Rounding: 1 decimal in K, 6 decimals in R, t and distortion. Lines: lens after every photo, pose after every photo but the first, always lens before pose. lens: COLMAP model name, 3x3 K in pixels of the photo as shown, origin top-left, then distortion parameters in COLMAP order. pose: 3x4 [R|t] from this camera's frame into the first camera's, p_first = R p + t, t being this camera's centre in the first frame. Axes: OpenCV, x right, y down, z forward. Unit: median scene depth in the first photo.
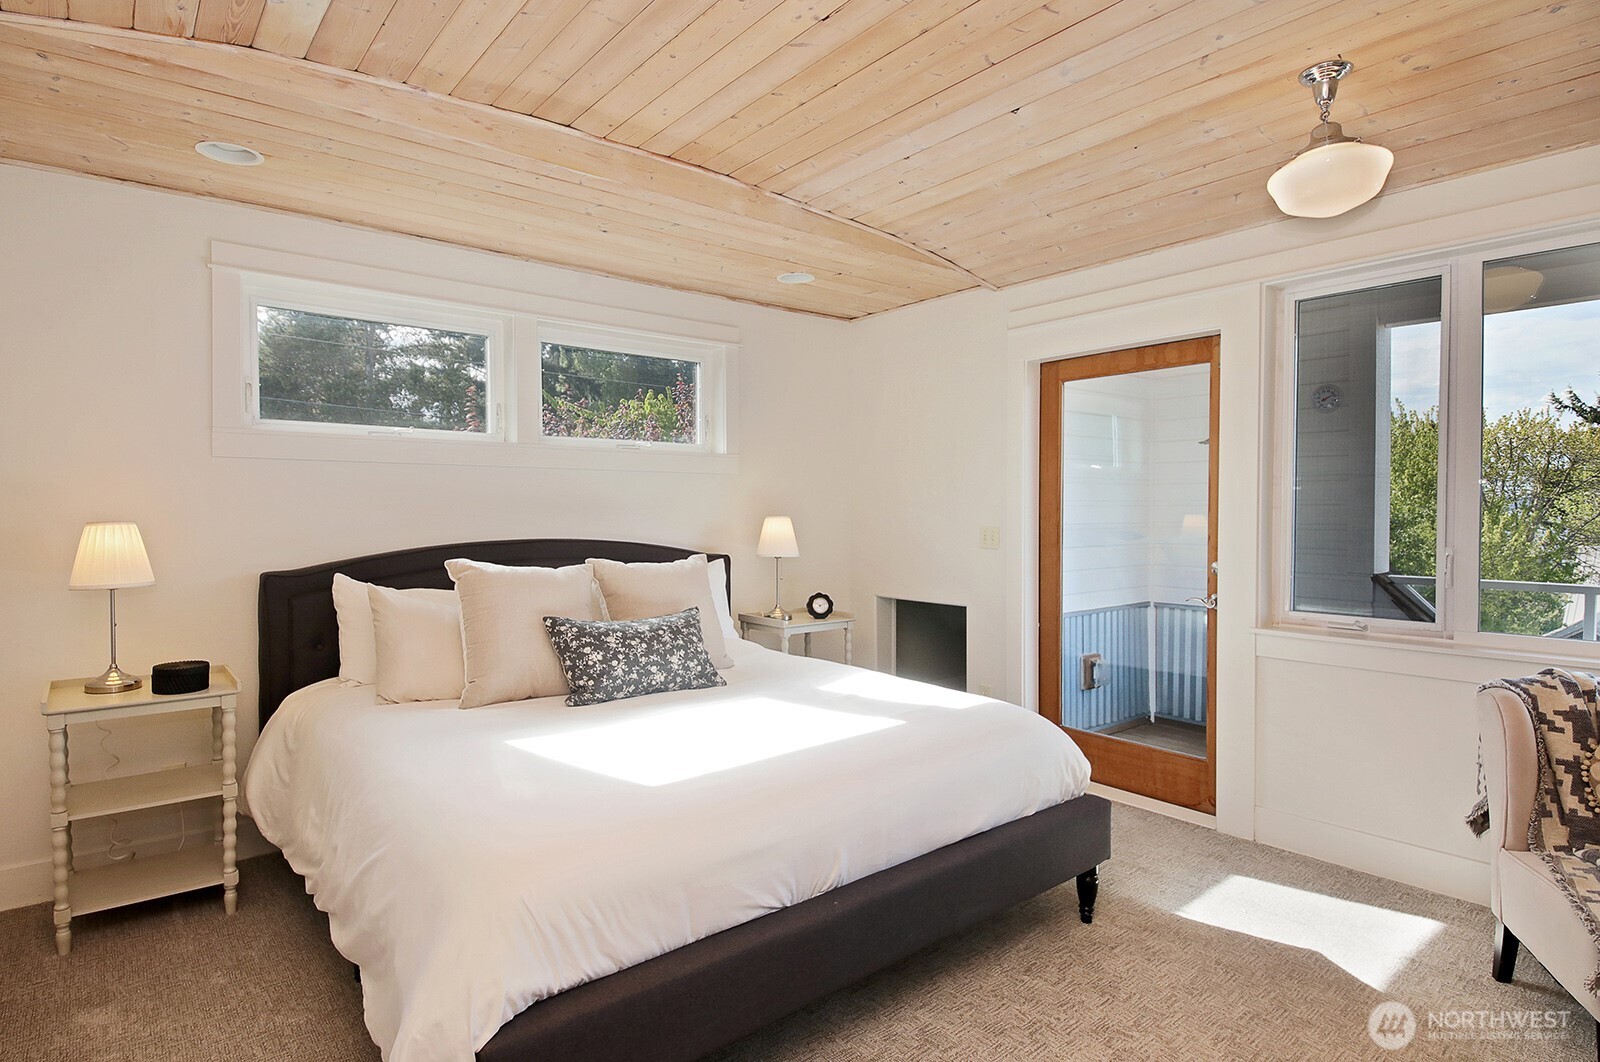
lens RADIAL K [[824.8, 0, 792.0], [0, 824.8, 533.2], [0, 0, 1]] dist [0.018034, -0.015009]
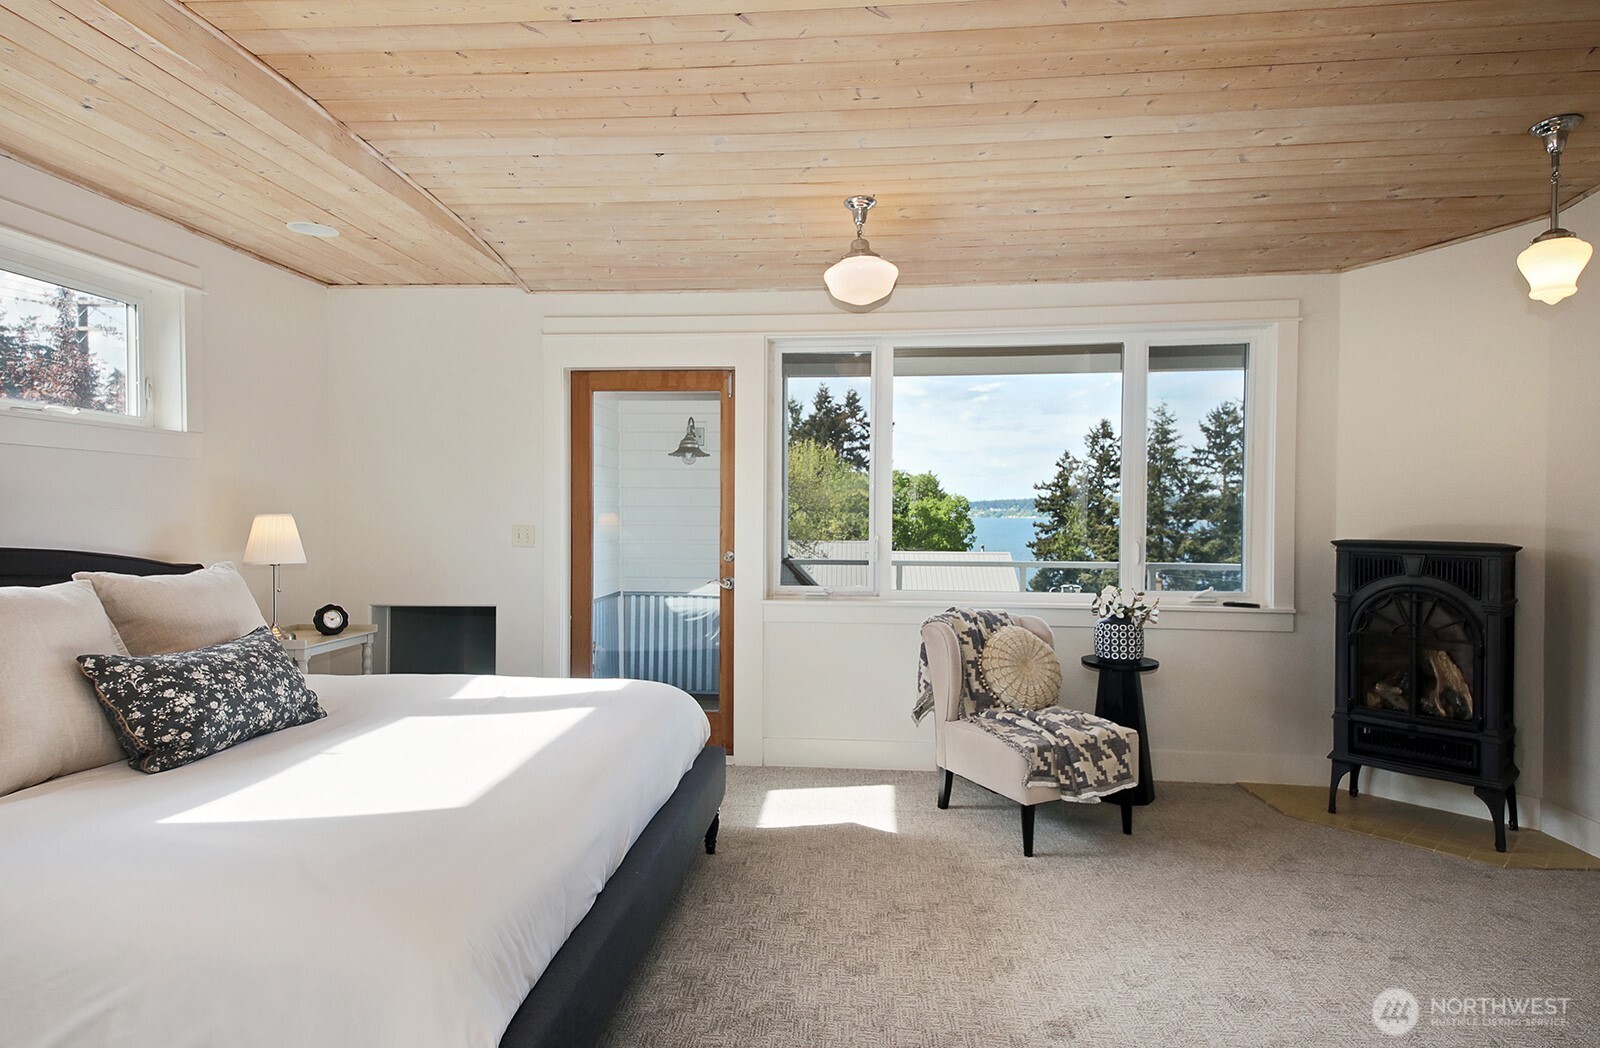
lens RADIAL K [[840.7, 0, 789.9], [0, 840.7, 534.3], [0, 0, 1]] dist [0.079613, -0.006116]
pose [[0.695809, -0.014663, 0.718077, -0.401944], [0.015398, 0.999866, 0.005497, 0.003683], [-0.718062, 0.007232, 0.695942, 0.057198]]
